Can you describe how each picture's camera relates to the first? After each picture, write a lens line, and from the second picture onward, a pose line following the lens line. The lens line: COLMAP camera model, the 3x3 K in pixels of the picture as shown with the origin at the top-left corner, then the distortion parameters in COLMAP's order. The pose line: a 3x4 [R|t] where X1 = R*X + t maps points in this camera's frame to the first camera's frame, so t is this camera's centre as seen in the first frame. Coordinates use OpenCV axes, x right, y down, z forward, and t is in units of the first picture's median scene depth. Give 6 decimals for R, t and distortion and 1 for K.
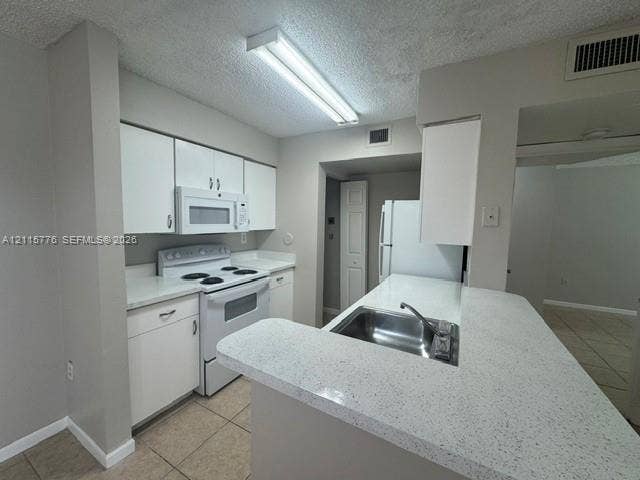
lens RADIAL K [[252.5, 0, 320.0], [0, 252.5, 240.0], [0, 0, 1]] dist [-0.005864, -0.000528]
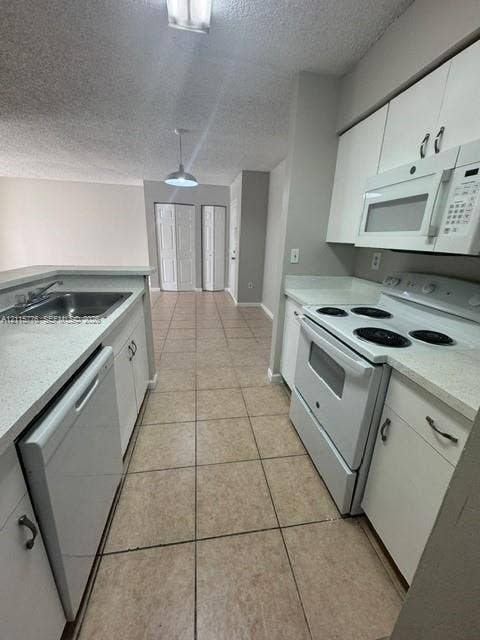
lens RADIAL K [[252.5, 0, 240.0], [0, 252.5, 320.0], [0, 0, 1]] dist [-0.005864, -0.000528]
pose [[-0.786264, 0.139259, -0.601993, 0.197114], [-0.105923, 0.929471, 0.353361, -0.039075], [0.608743, 0.341601, -0.716059, 1.181561]]
